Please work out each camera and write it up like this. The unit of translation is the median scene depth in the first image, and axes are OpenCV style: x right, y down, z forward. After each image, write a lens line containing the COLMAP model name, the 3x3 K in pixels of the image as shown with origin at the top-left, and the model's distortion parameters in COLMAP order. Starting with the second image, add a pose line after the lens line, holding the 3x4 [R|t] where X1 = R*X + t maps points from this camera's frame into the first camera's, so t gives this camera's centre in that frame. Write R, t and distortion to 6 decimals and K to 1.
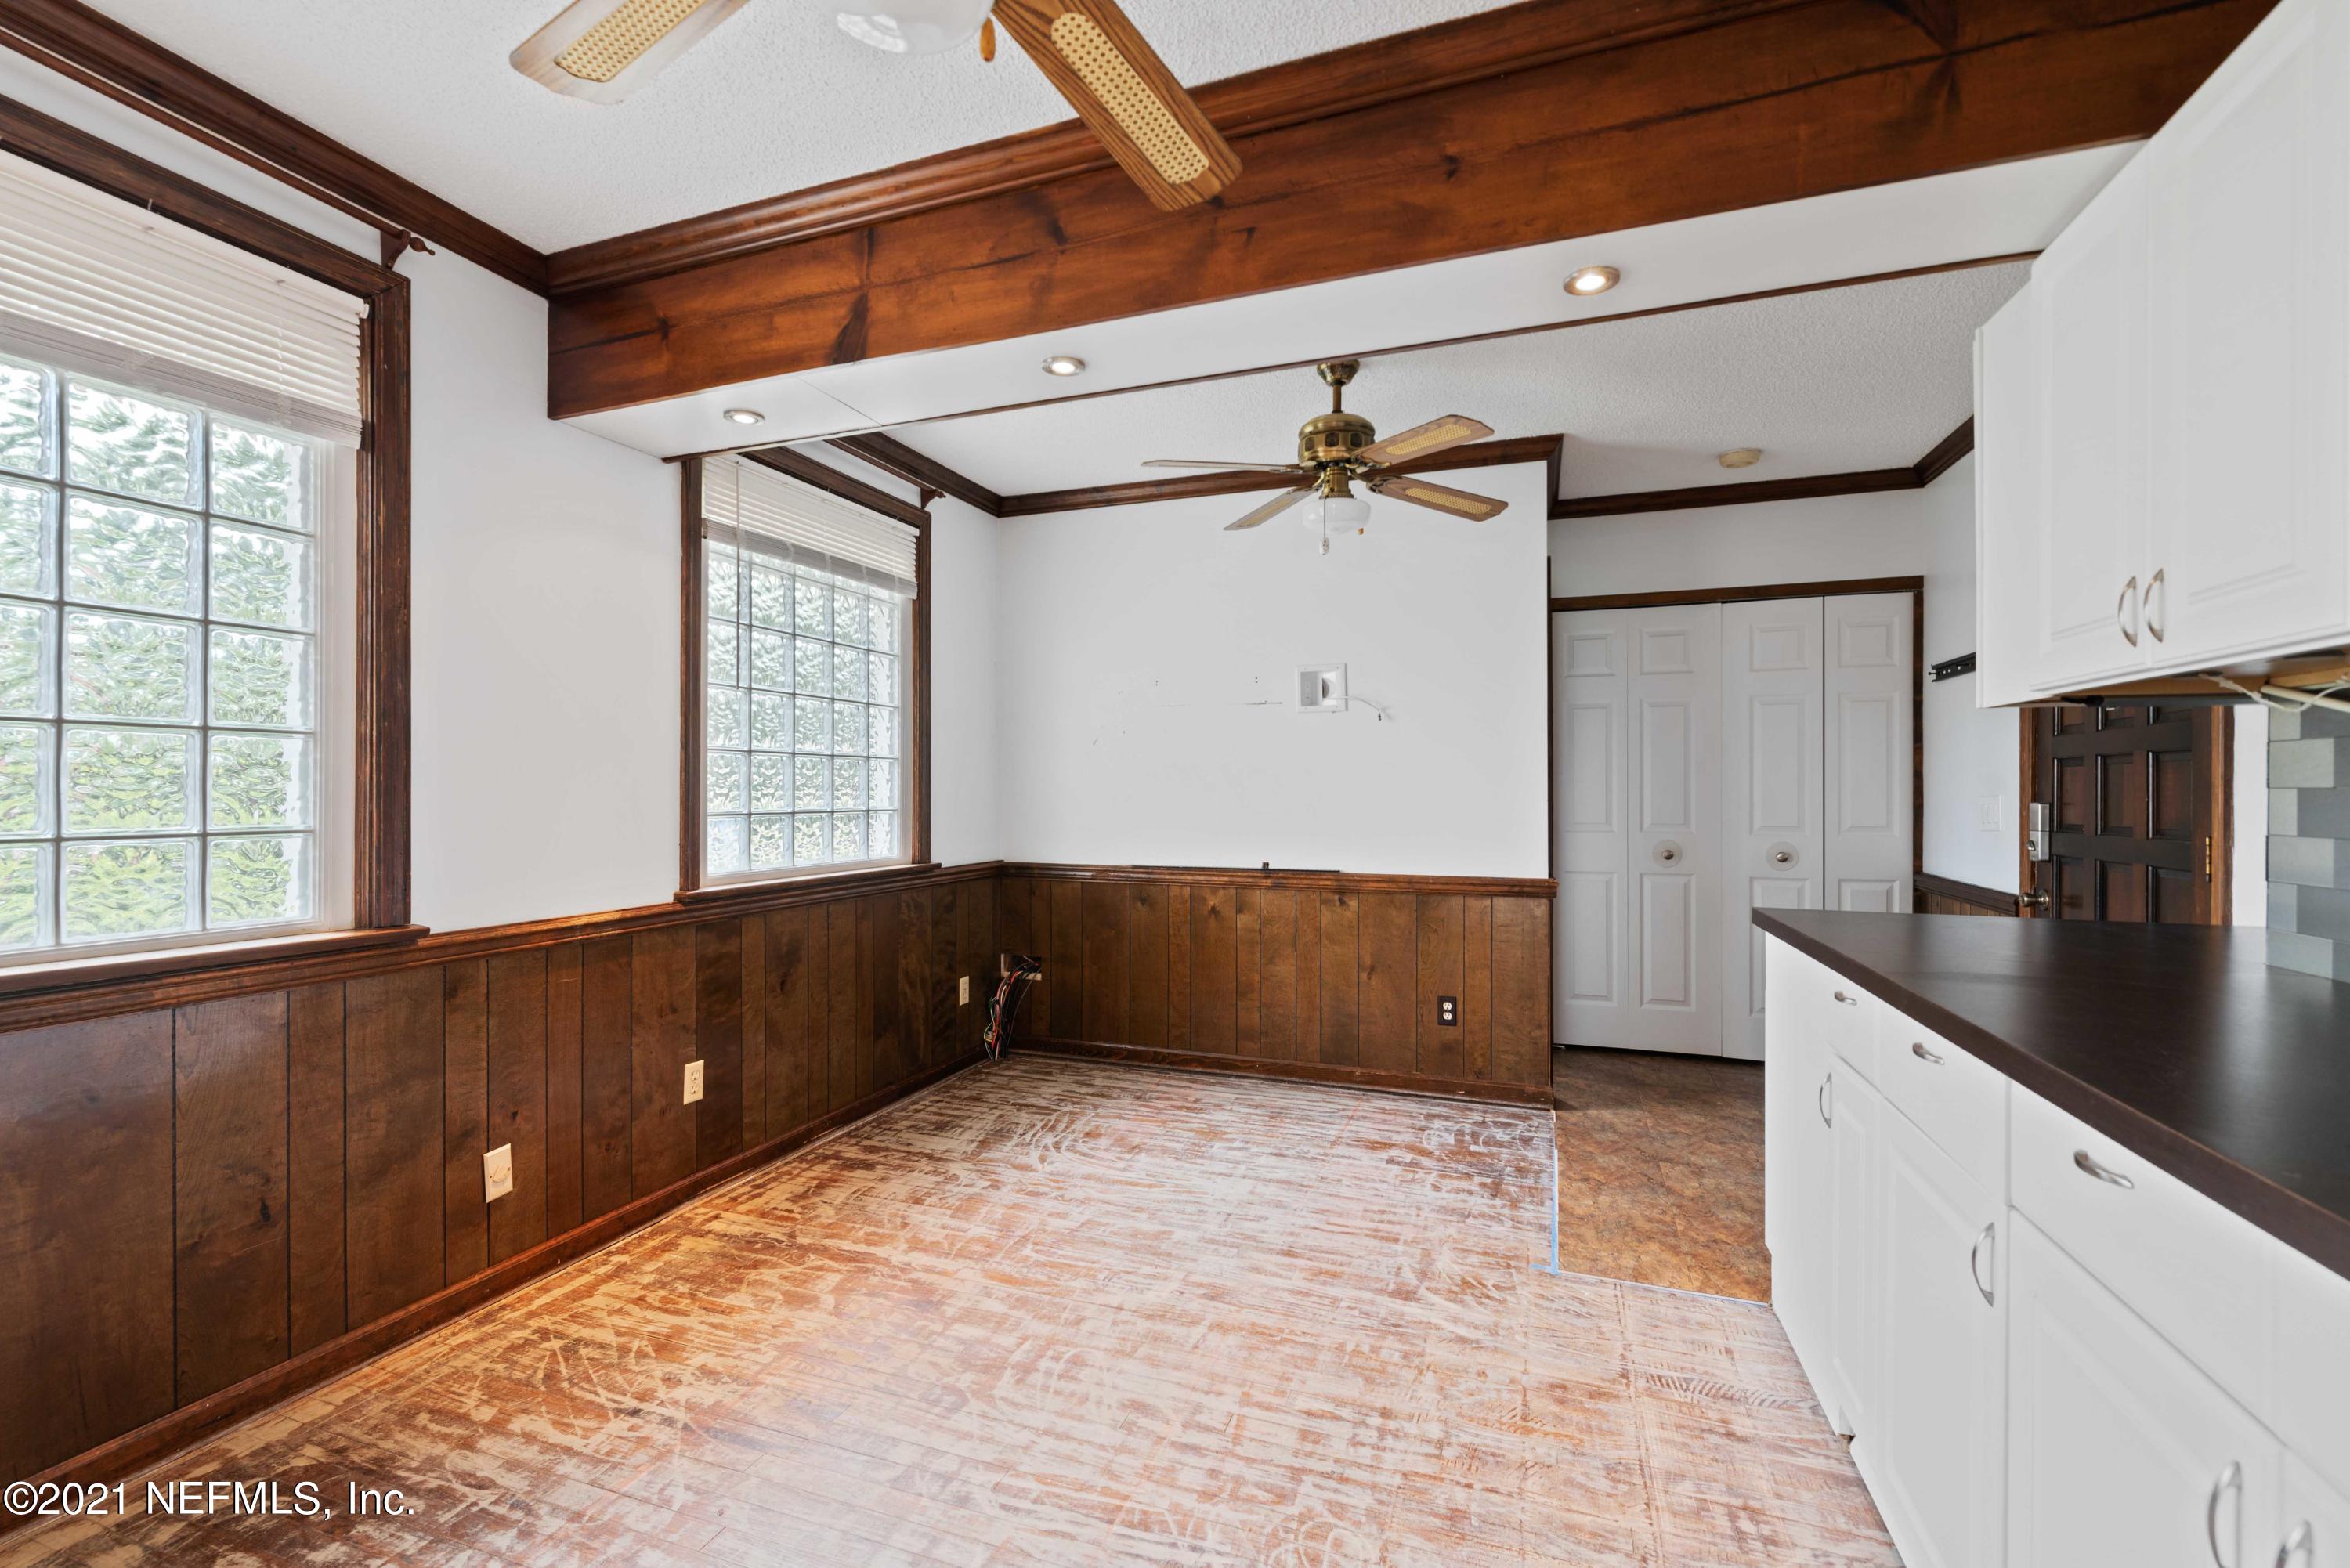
lens RADIAL K [[1012.2, 0, 1170.3], [0, 1012.2, 790.6], [0, 0, 1]] dist [0.000879, 0.000476]
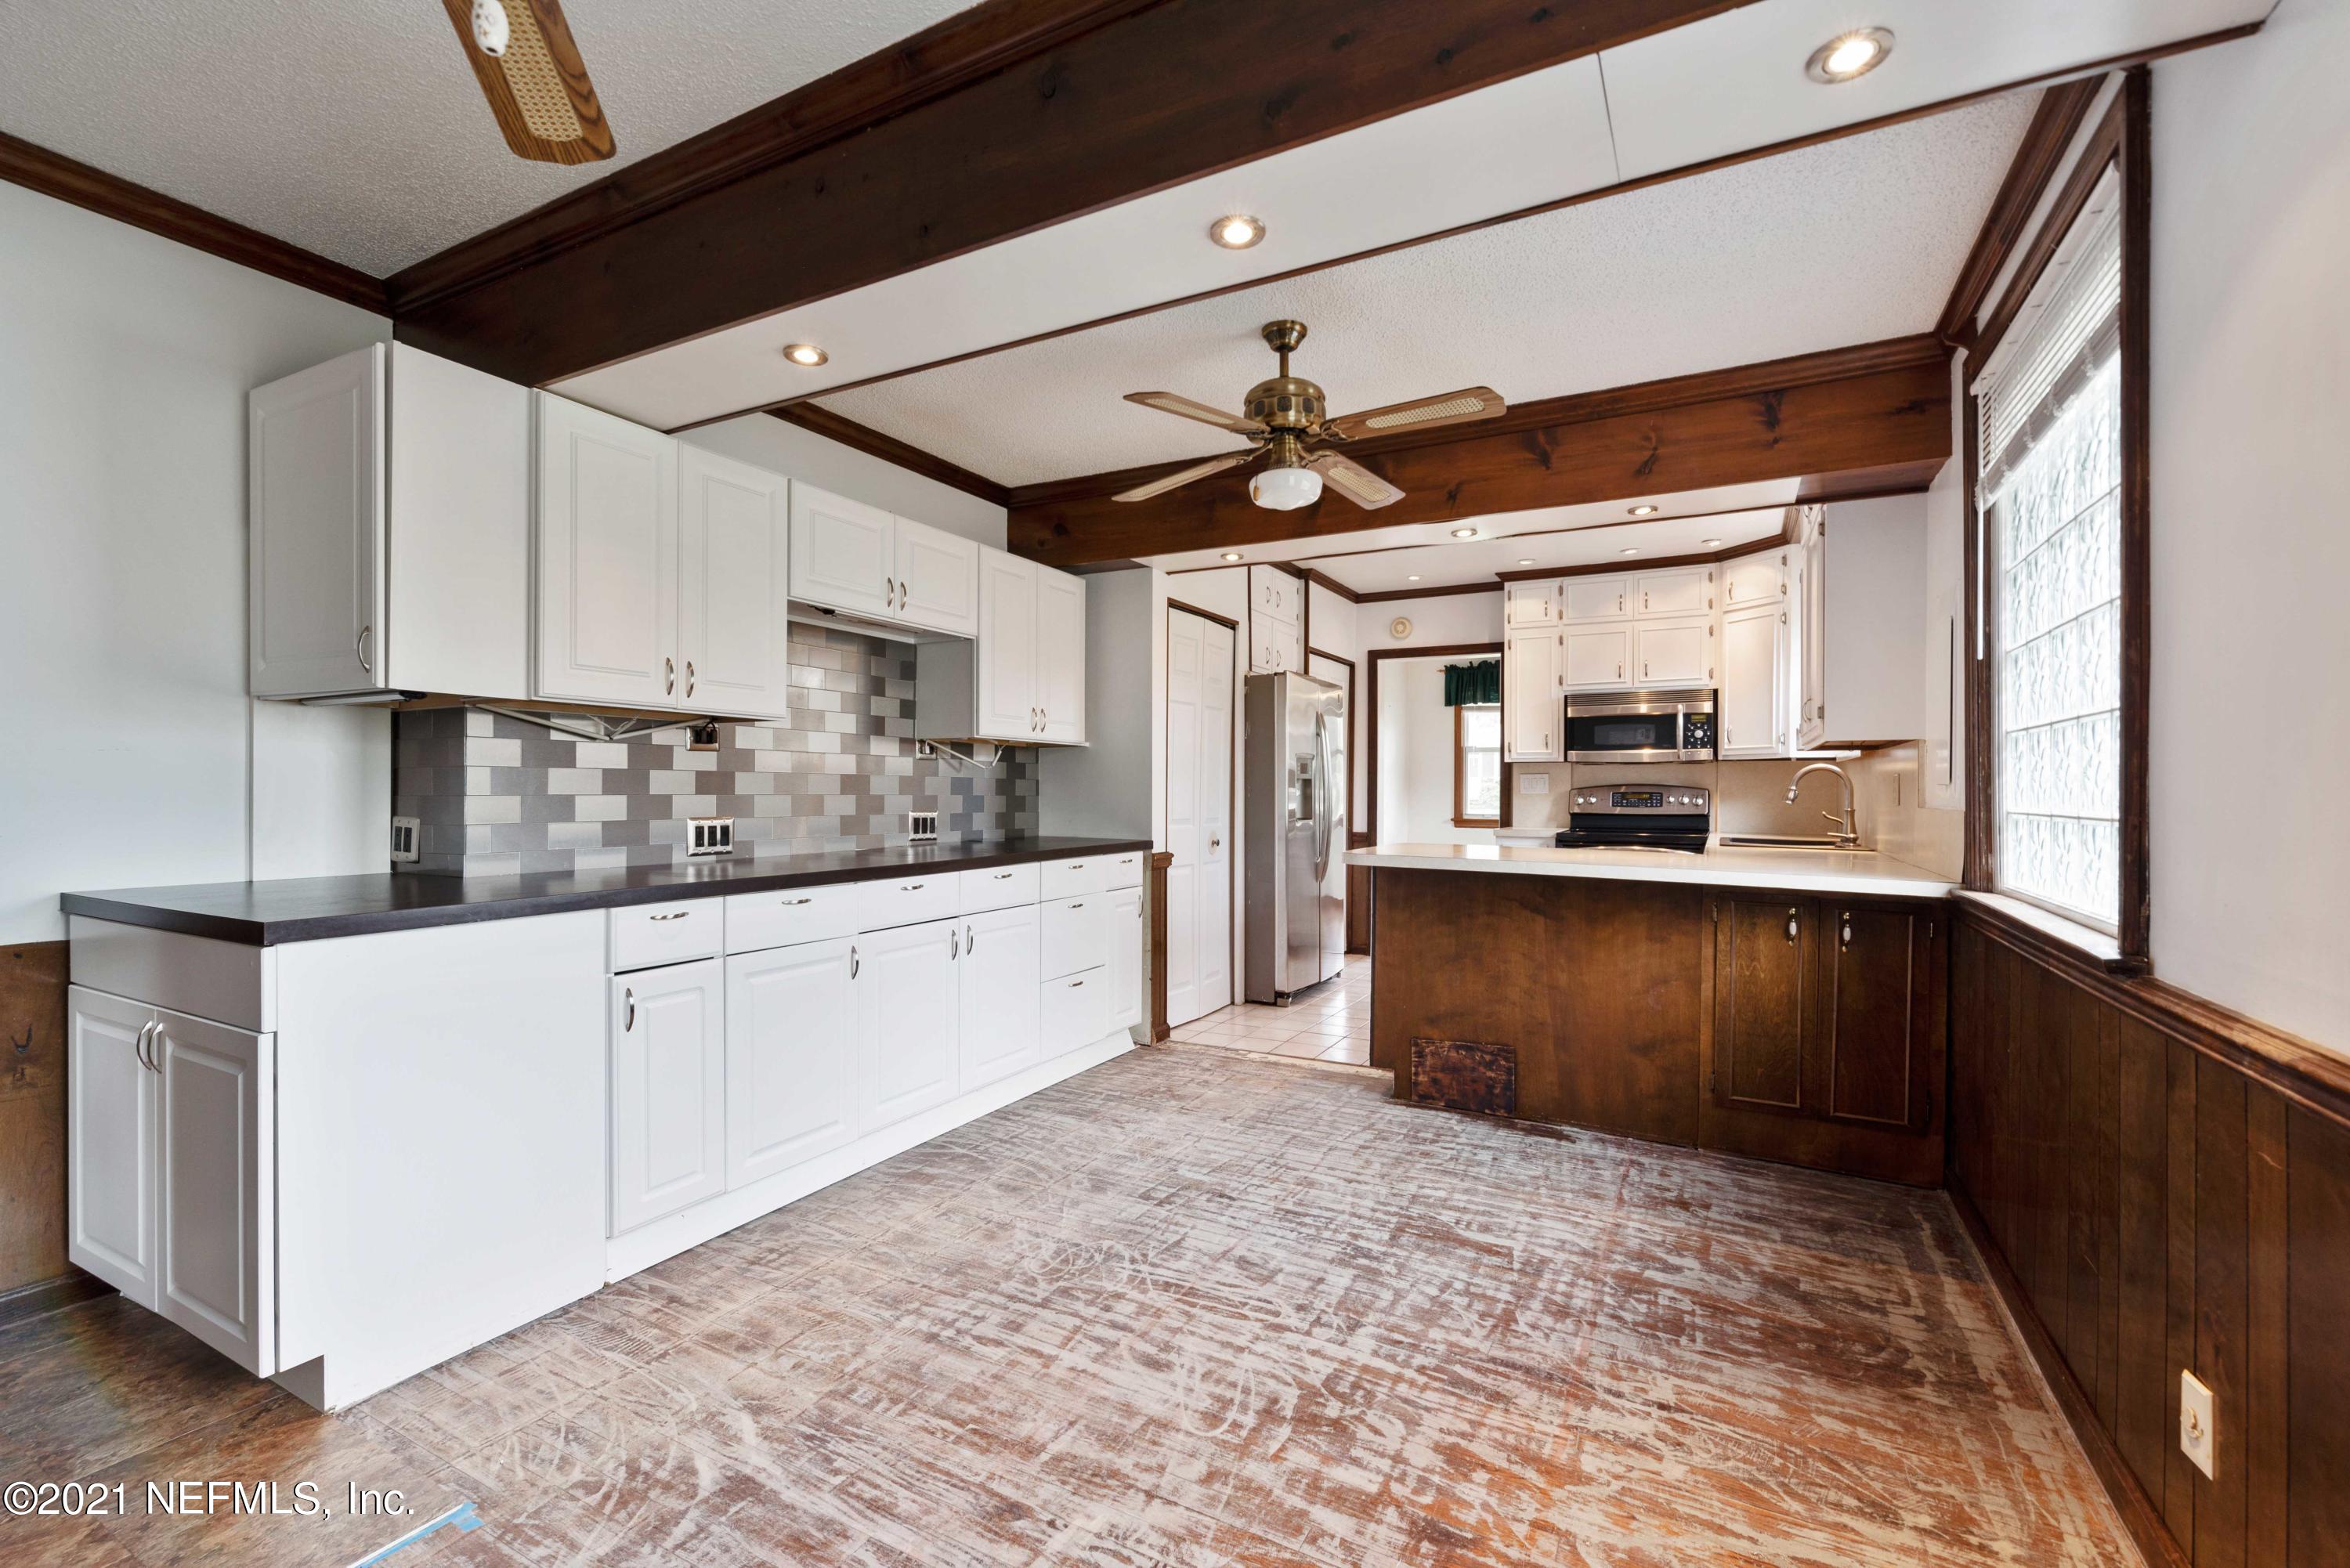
lens RADIAL K [[993.8, 0, 1175.0], [0, 993.8, 784.0], [0, 0, 1]] dist [0.003442, 0.000065]
pose [[-0.989664, -0.008449, 0.143156, -0.150801], [-0.009267, 0.999944, -0.005048, 0.016748], [-0.143106, -0.006323, -0.989687, 1.569395]]
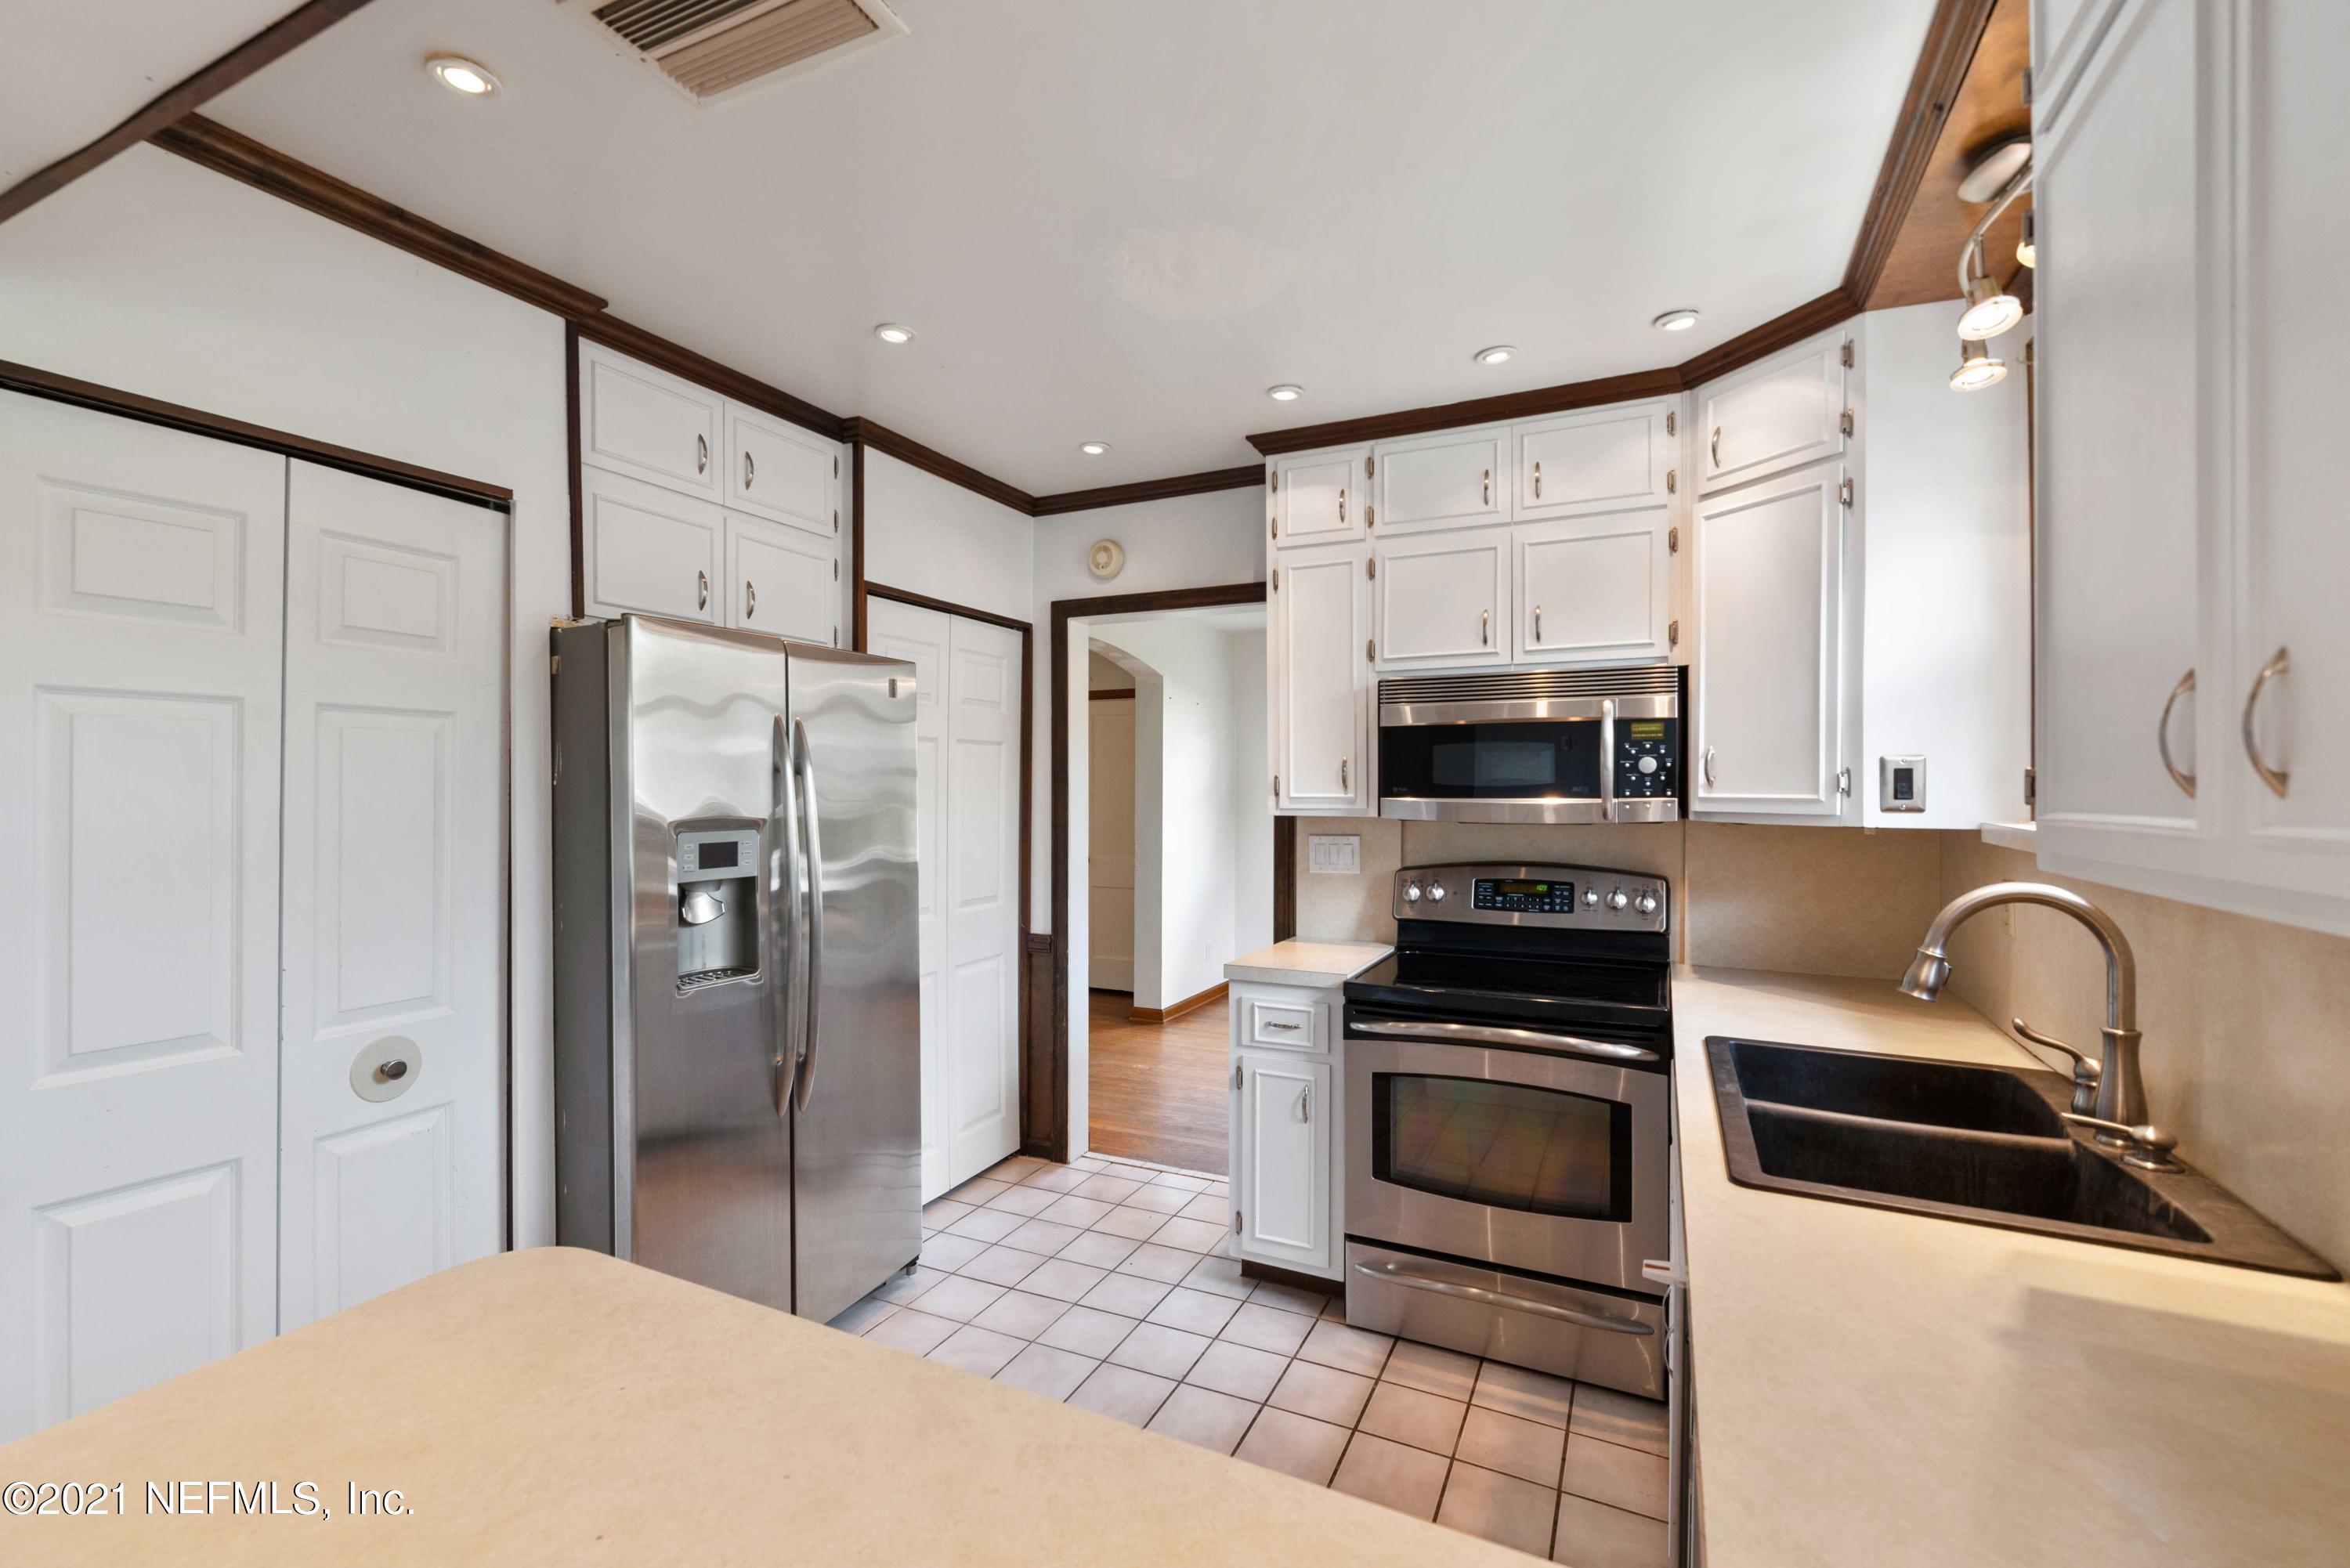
lens RADIAL K [[1012.2, 0, 1170.3], [0, 1012.2, 790.6], [0, 0, 1]] dist [0.000879, 0.000476]
pose [[-0.995741, -0.004070, 0.092101, -0.601505], [-0.003760, 0.999987, 0.003538, -0.093342], [-0.092114, 0.003176, -0.995743, 0.273057]]
